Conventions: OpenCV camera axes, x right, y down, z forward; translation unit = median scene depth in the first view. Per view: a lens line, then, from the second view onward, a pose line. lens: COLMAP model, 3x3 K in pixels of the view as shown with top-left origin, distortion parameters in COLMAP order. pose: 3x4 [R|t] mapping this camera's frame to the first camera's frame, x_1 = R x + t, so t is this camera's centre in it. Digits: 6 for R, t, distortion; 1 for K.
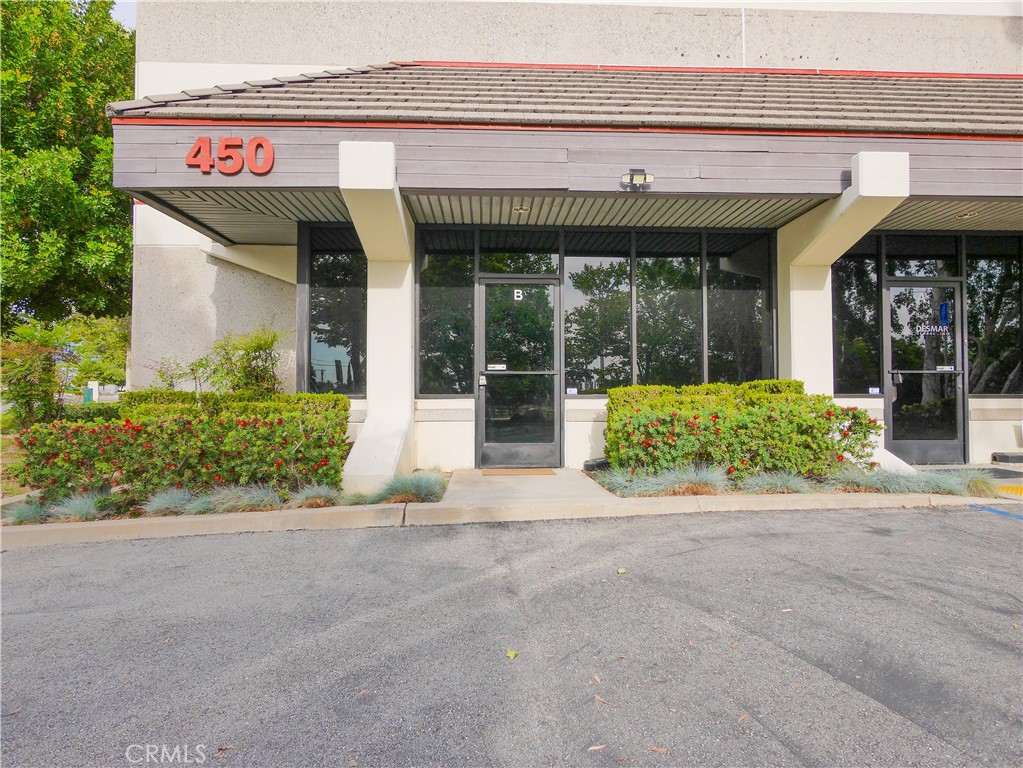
lens RADIAL K [[595.2, 0, 513.3], [0, 595.2, 384.4], [0, 0, 1]] dist [0.000697, 0.000052]
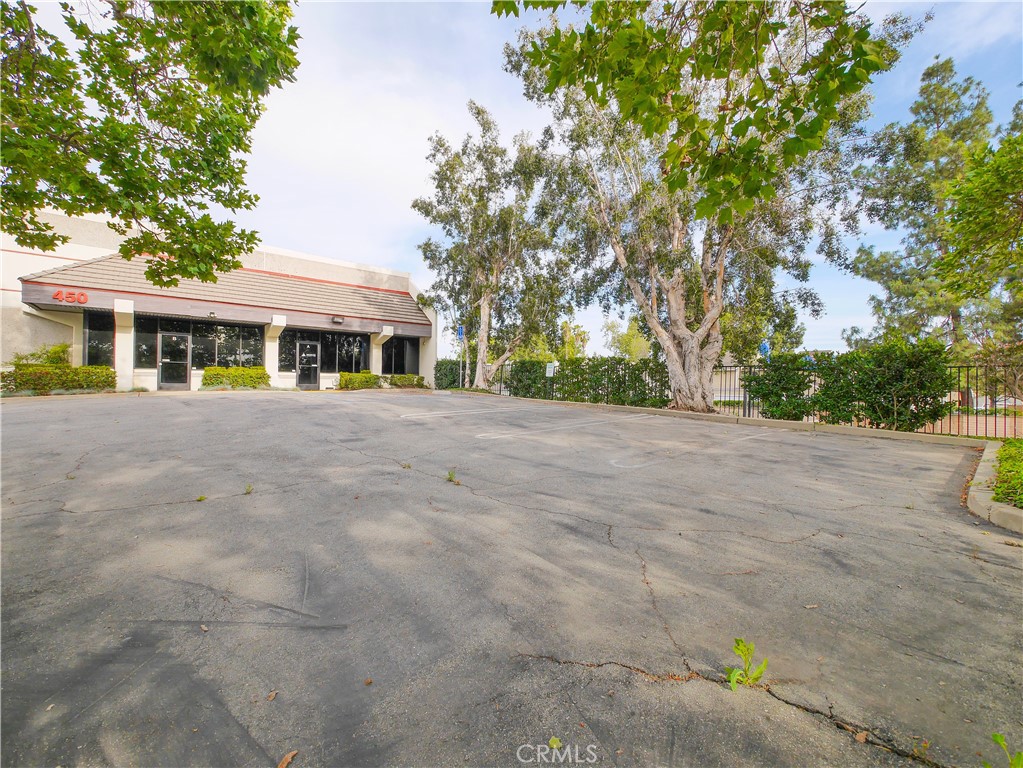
lens RADIAL K [[420.7, 0, 511.5], [0, 420.7, 382.0], [0, 0, 1]] dist [-0.007607, -0.000145]
pose [[0.785174, 0.010452, 0.619187, 0.042210], [-0.021850, 0.999703, 0.010832, 0.027106], [-0.618889, -0.022035, 0.785169, -2.077963]]
